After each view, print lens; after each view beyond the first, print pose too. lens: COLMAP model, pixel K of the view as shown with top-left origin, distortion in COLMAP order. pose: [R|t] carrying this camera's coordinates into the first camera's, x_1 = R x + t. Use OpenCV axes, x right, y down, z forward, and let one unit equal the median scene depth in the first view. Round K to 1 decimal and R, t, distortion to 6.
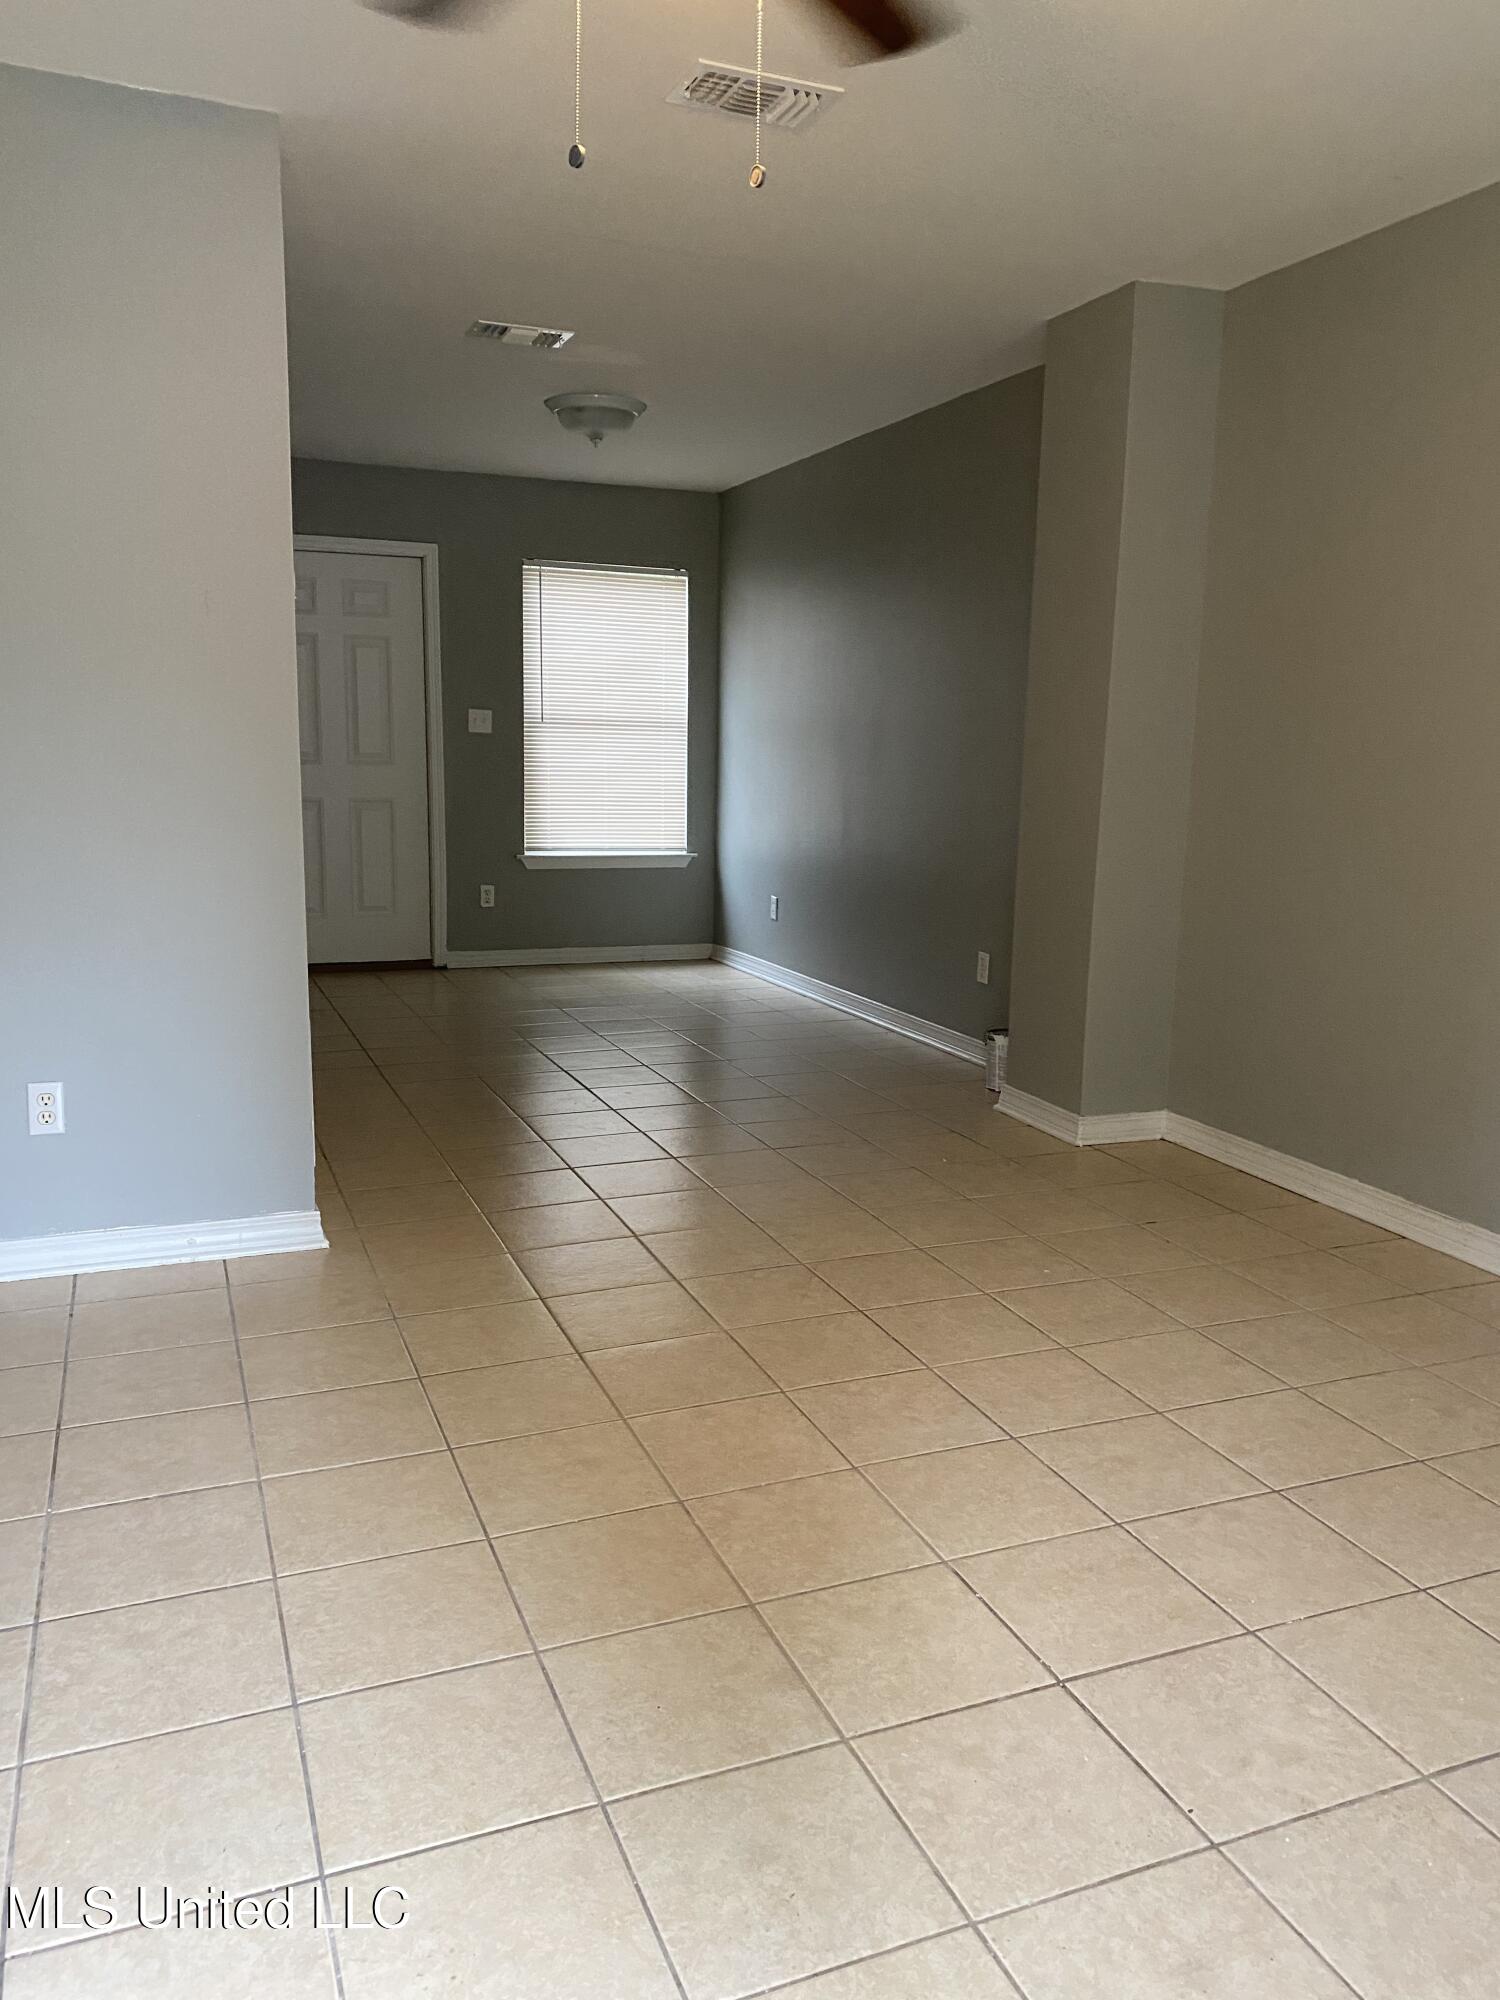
lens RADIAL K [[1463.8, 0, 750.0], [0, 1463.8, 1000.0], [0, 0, 1]] dist [0.004729, -0.000806]
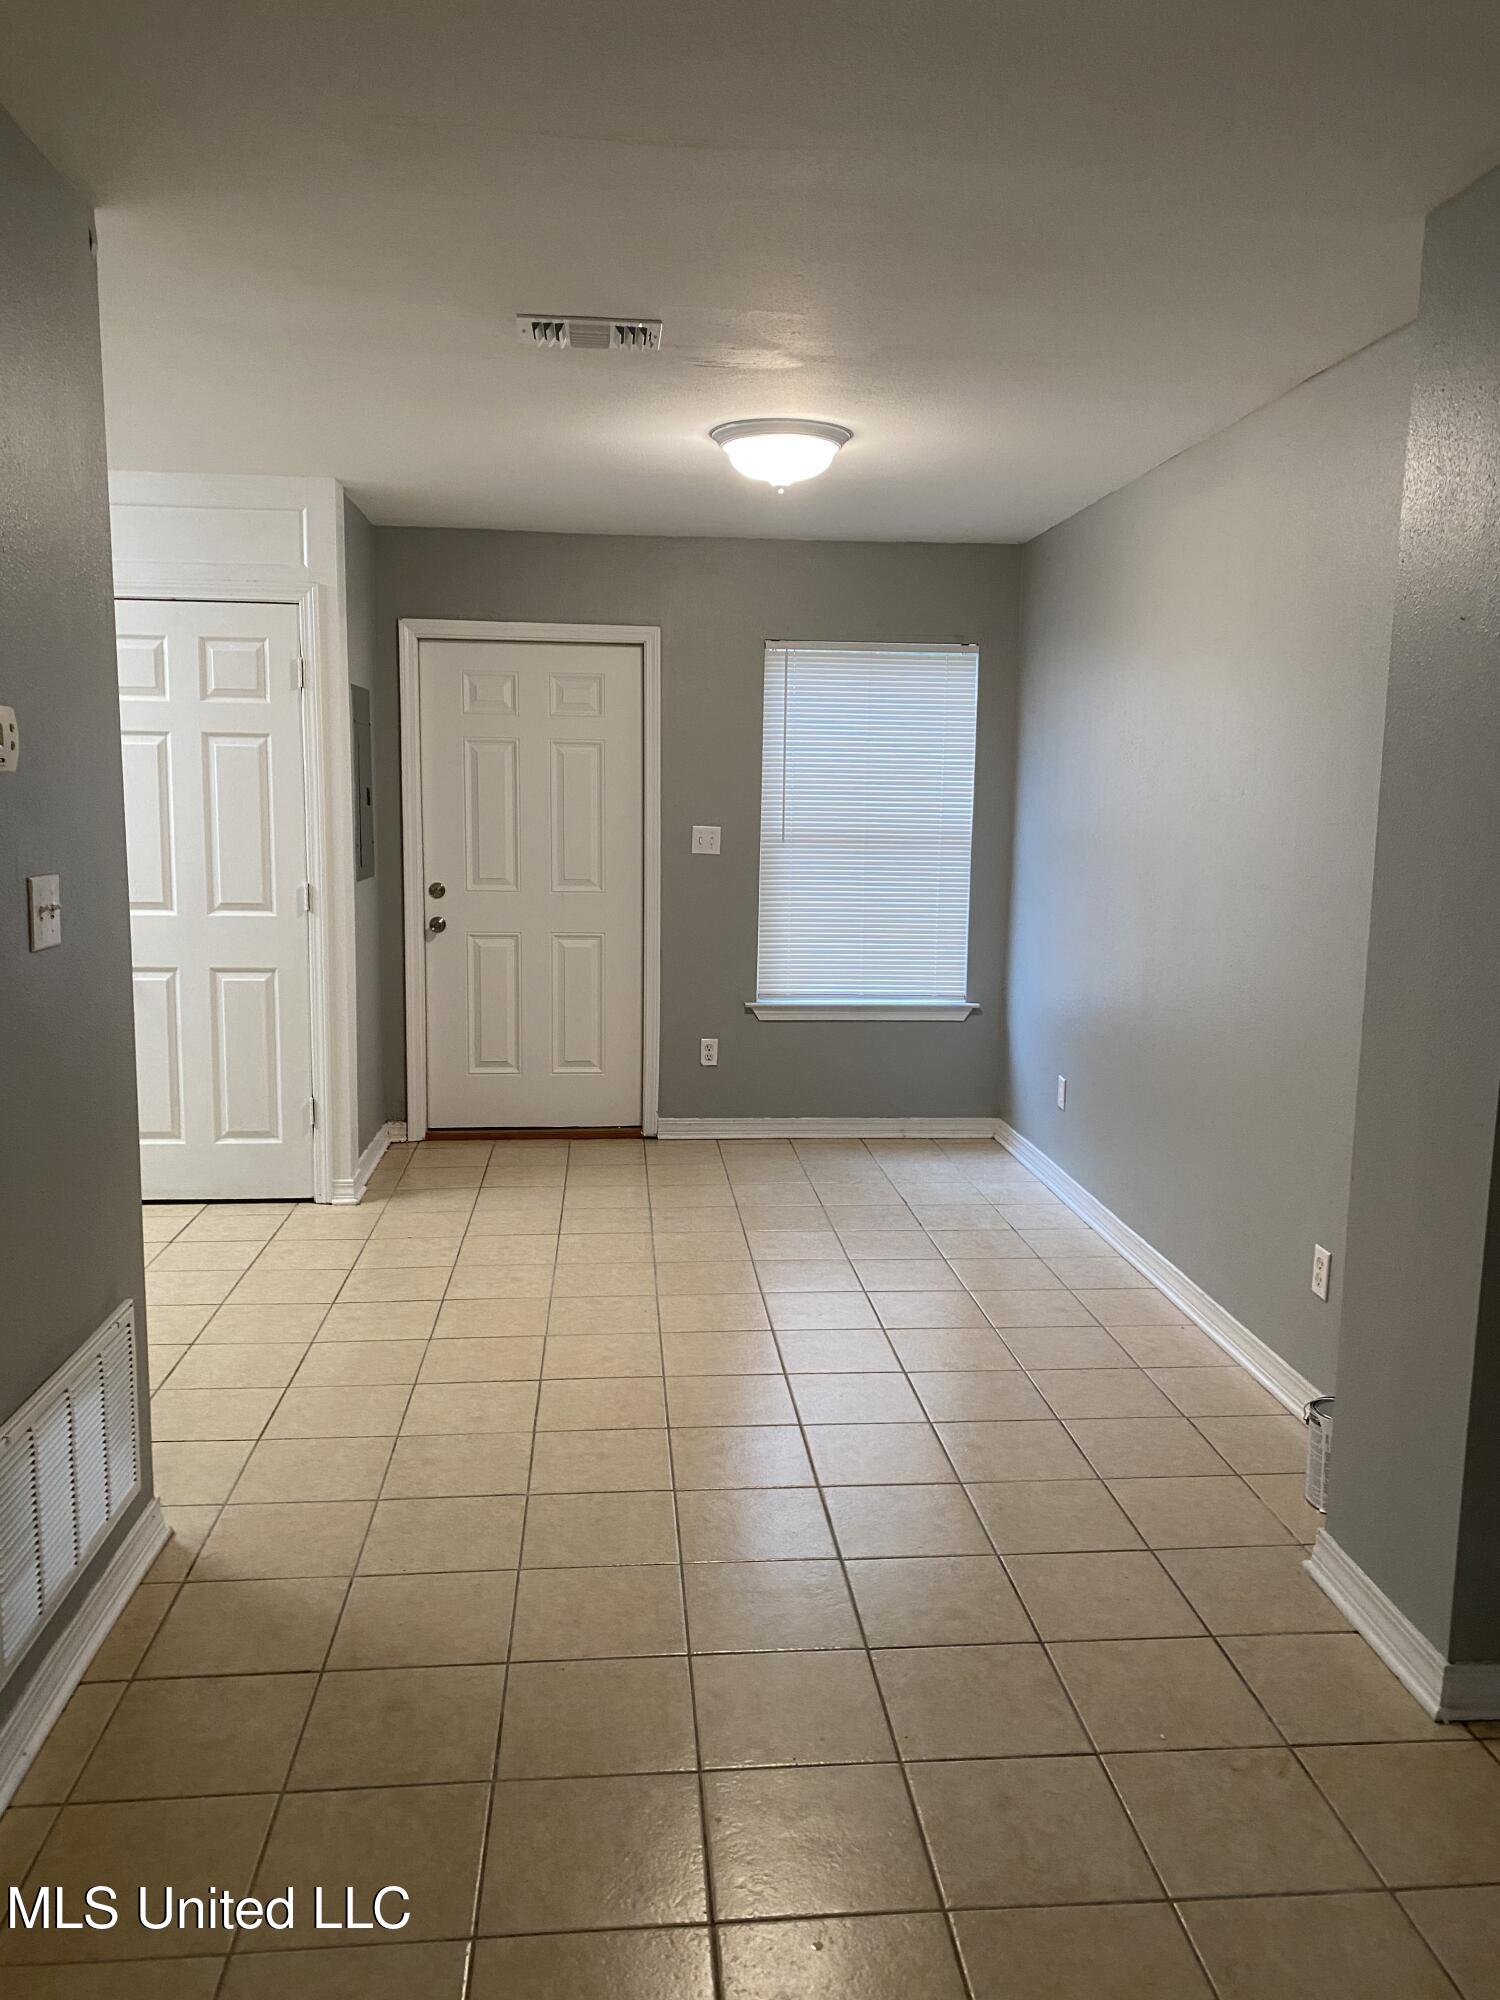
lens RADIAL K [[1463.8, 0, 750.0], [0, 1463.8, 1000.0], [0, 0, 1]] dist [0.004729, -0.000806]
pose [[0.957054, 0.033176, -0.288004, 0.075390], [-0.045951, 0.998232, -0.037712, -0.070130], [0.286243, 0.049326, 0.956886, 0.227936]]
